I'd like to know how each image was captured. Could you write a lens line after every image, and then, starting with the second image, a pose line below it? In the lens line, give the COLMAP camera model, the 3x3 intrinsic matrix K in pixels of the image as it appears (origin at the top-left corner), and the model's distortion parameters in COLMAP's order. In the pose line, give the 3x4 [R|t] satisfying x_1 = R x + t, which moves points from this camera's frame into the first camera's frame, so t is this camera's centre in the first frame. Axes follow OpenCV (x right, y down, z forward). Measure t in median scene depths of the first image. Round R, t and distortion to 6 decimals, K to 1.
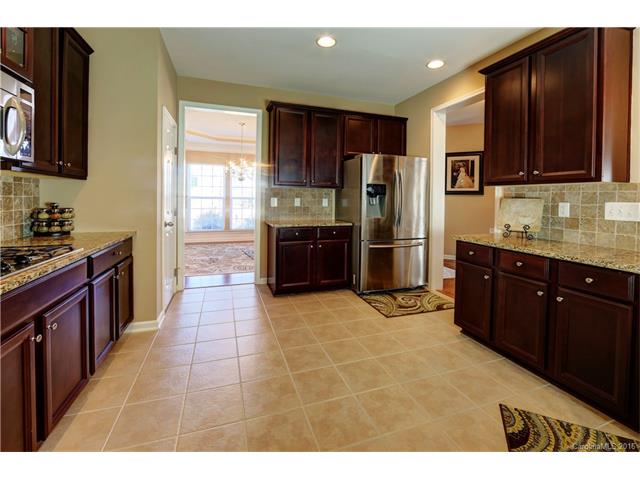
lens RADIAL K [[262.3, 0, 320.0], [0, 262.3, 240.0], [0, 0, 1]] dist [0.000503, 0.000072]
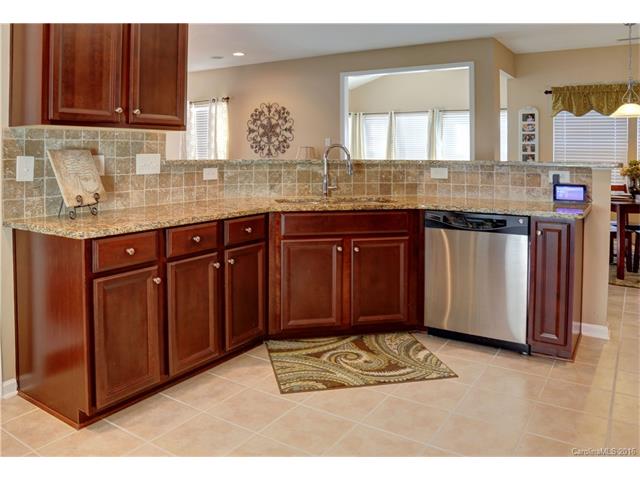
lens RADIAL K [[492.2, 0, 320.0], [0, 492.2, 240.0], [0, 0, 1]] dist [-0.097697, 0.061411]
pose [[-0.590094, -0.162192, 0.790875, -0.487547], [0.110227, 0.954253, 0.277941, -0.240626], [-0.799775, 0.251187, -0.545221, 1.410995]]
